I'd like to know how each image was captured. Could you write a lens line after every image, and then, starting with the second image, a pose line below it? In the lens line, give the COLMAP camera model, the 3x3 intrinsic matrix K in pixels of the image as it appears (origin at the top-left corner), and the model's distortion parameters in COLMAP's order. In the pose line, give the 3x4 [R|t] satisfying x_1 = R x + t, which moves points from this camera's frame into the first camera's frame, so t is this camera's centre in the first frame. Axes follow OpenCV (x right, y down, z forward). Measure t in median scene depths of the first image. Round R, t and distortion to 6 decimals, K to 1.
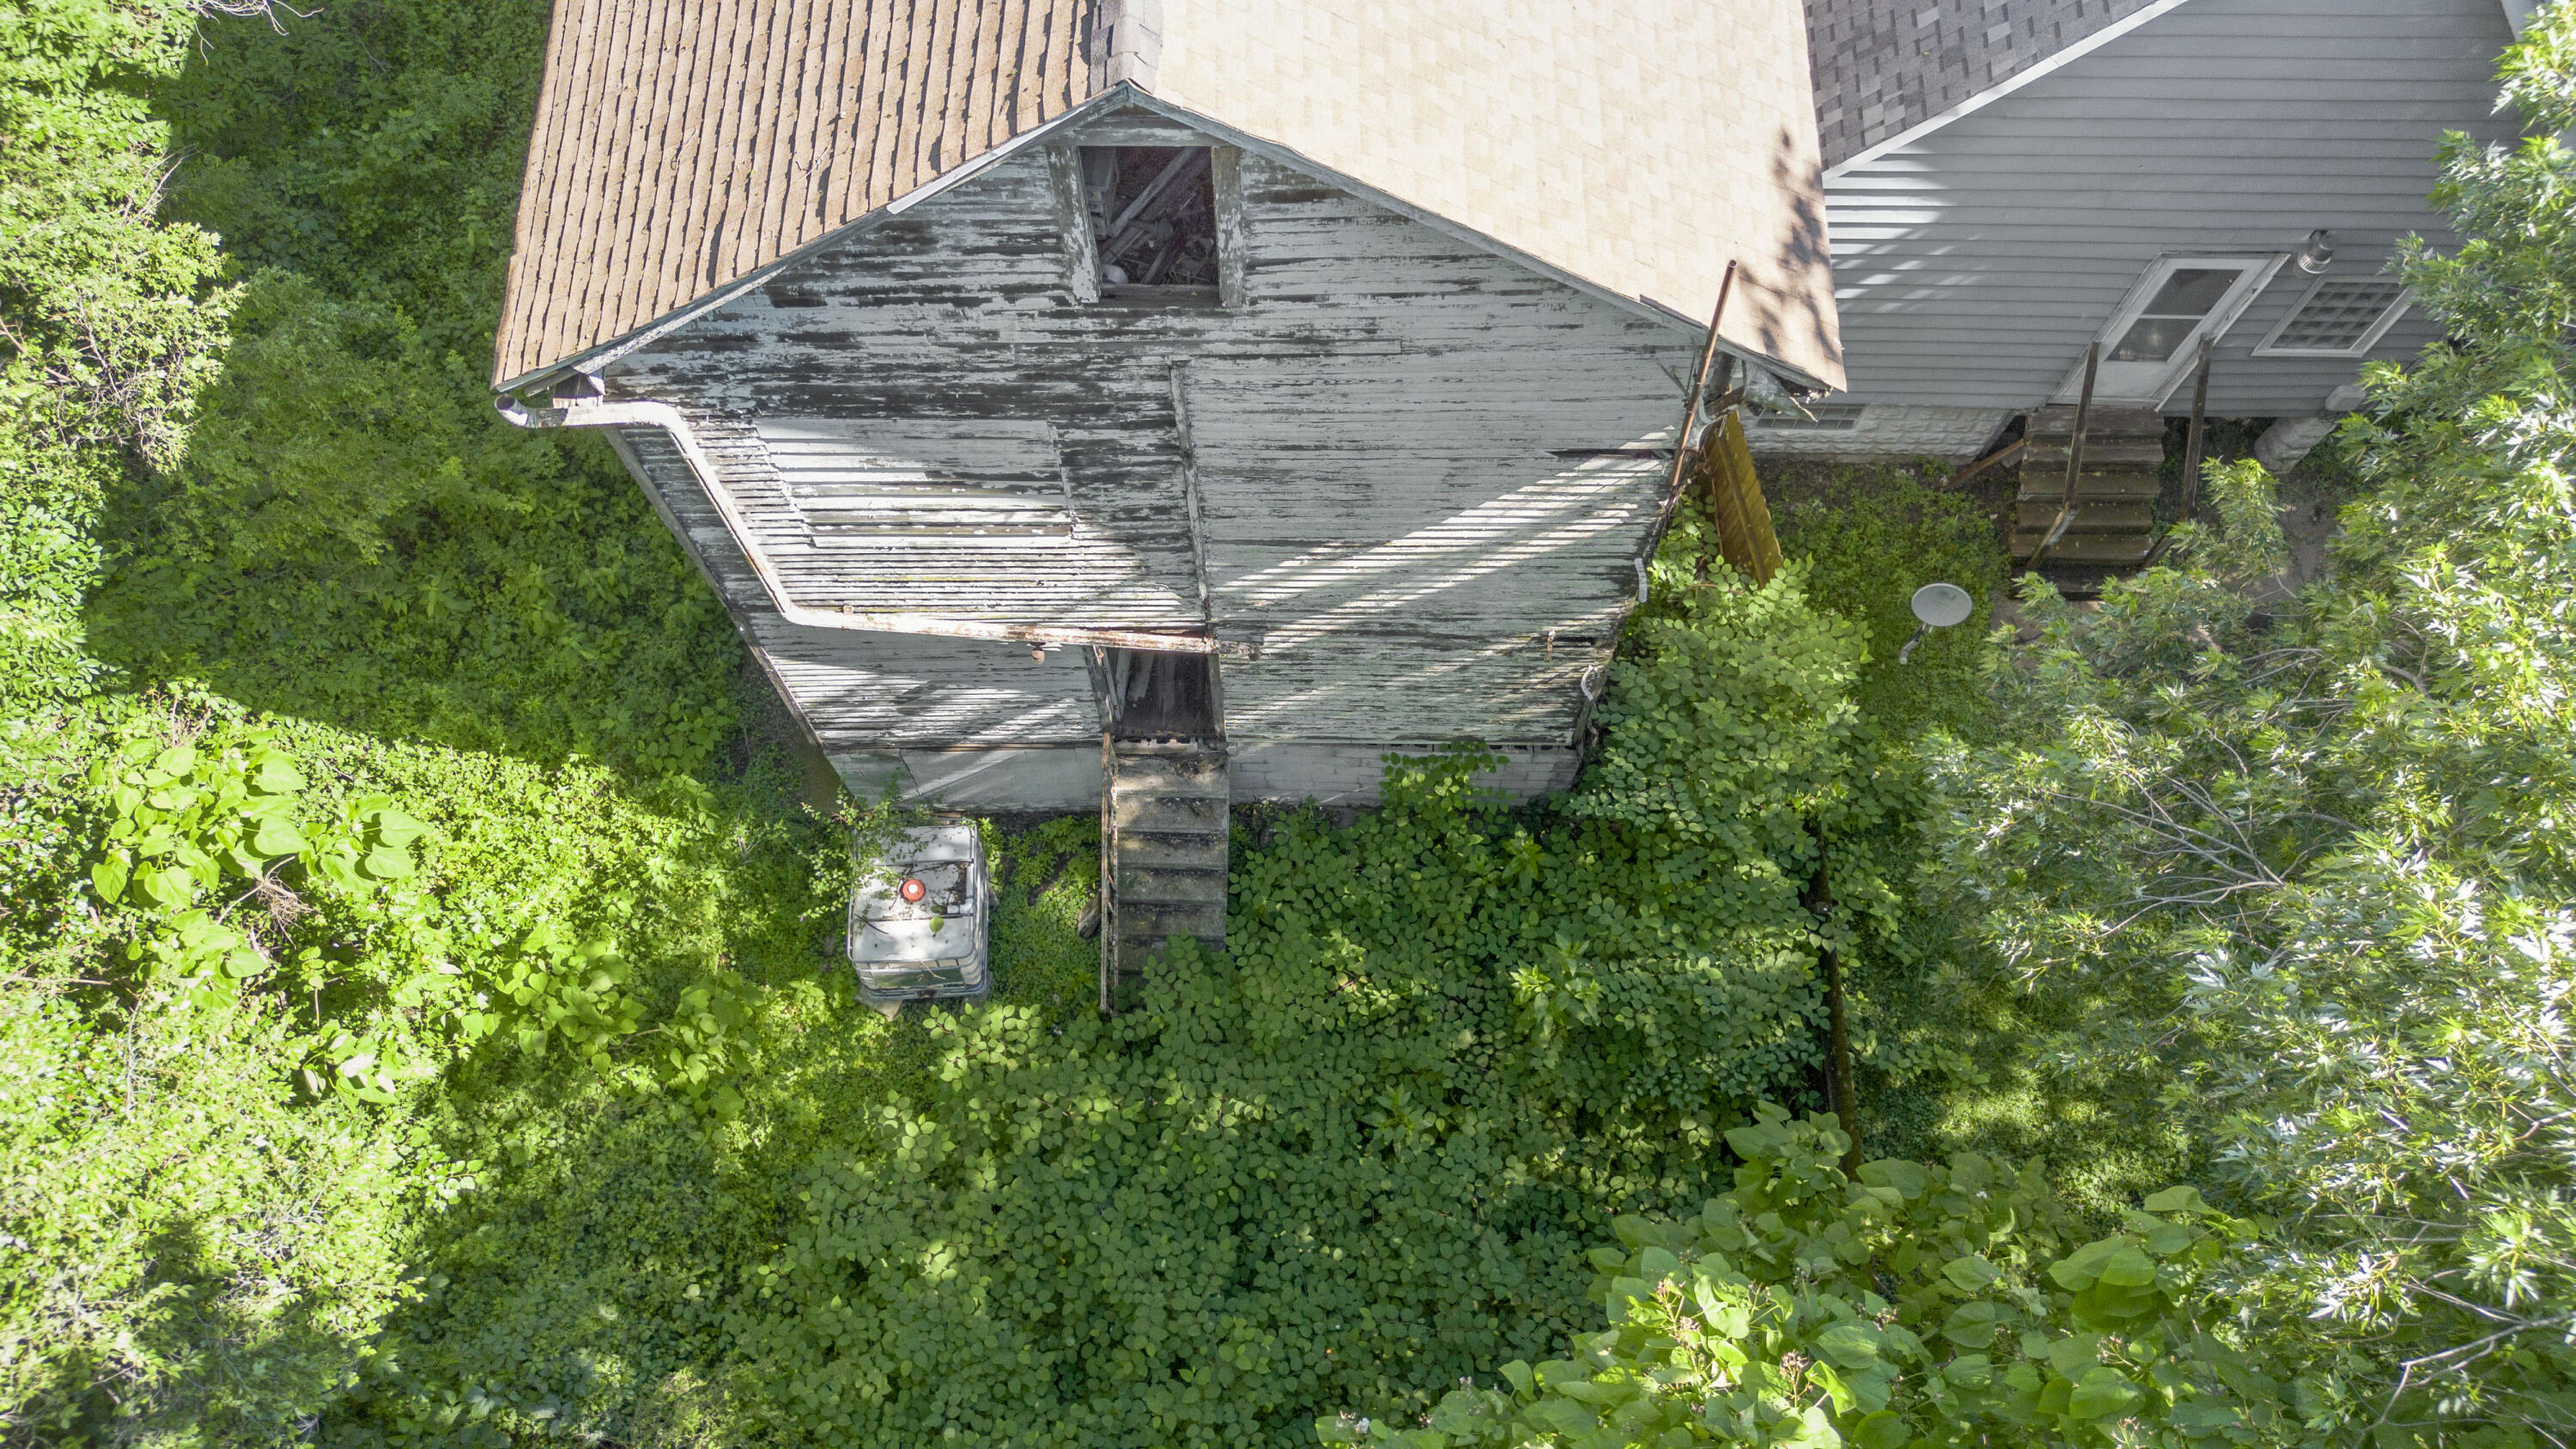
lens RADIAL K [[1820.1, 0, 1288.0], [0, 1820.1, 724.5], [0, 0, 1]] dist [0.101546, -0.125379]
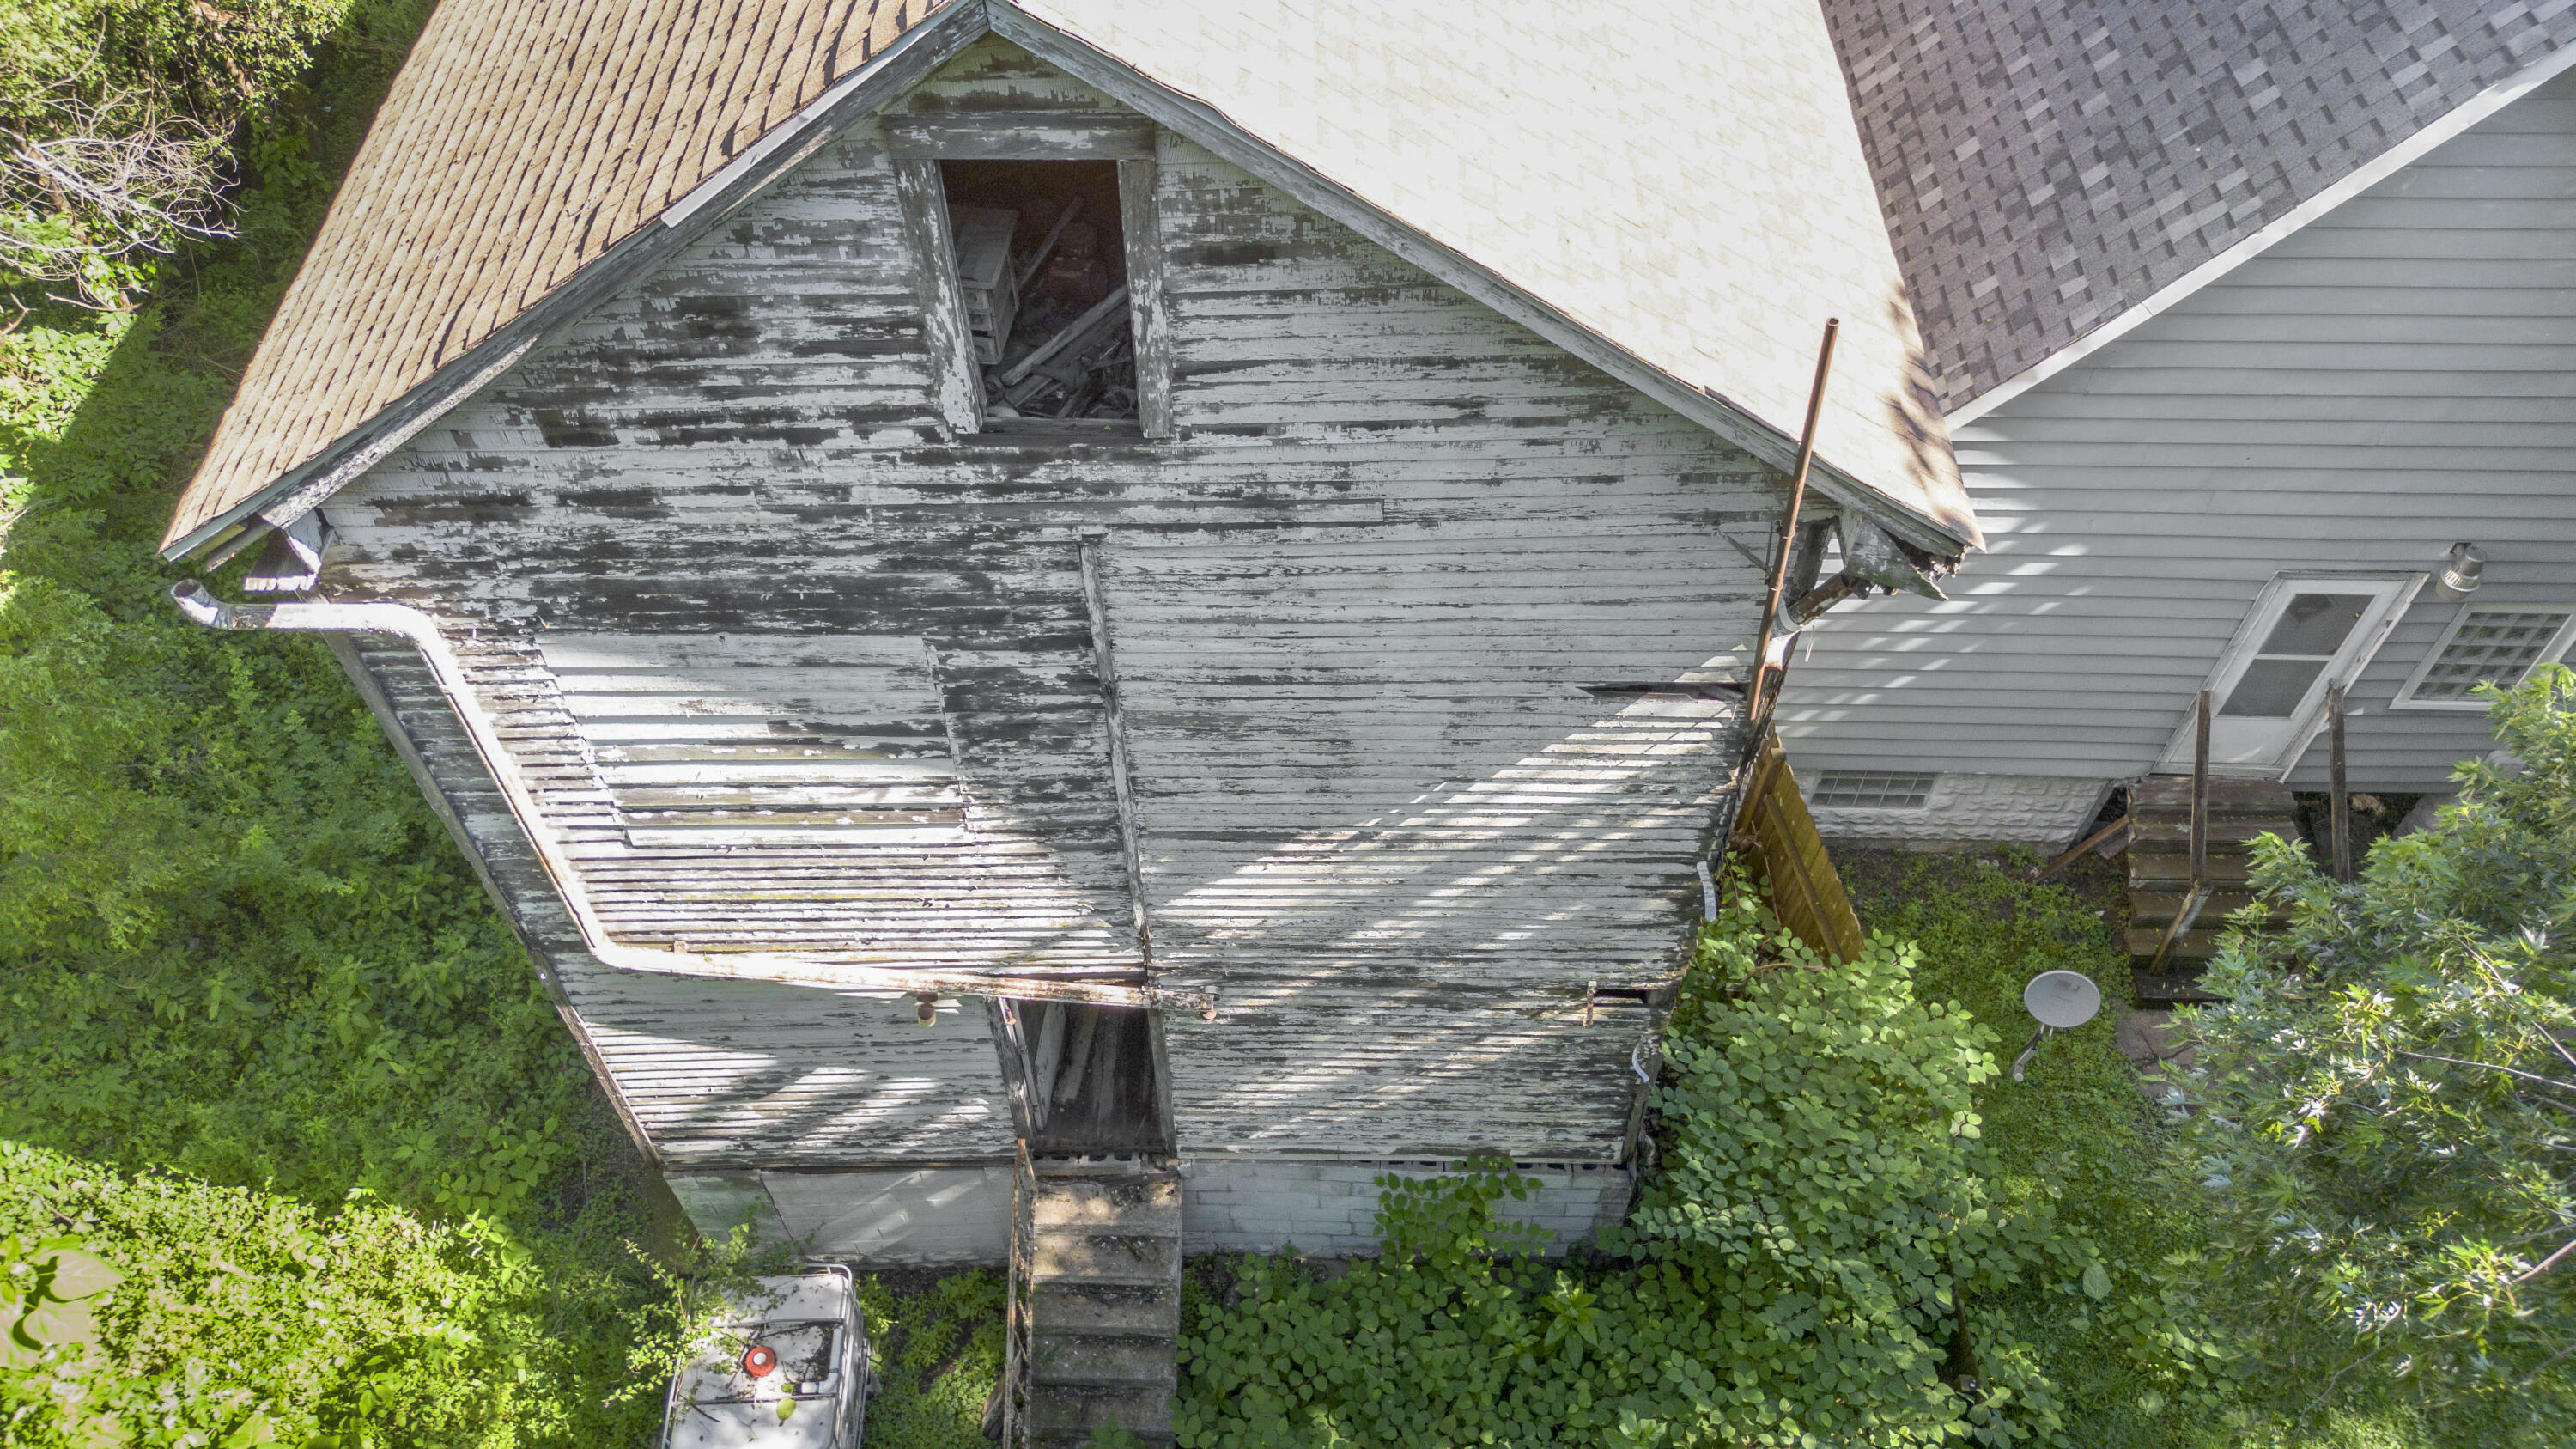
lens RADIAL K [[1836.8, 0, 1294.5], [0, 1836.8, 712.8], [0, 0, 1]] dist [0.073583, -0.069627]
pose [[0.999999, 0.000765, -0.000843, 0.021469], [-0.000981, 0.954892, -0.296952, 0.082884], [0.000578, 0.296953, 0.954892, 0.249244]]
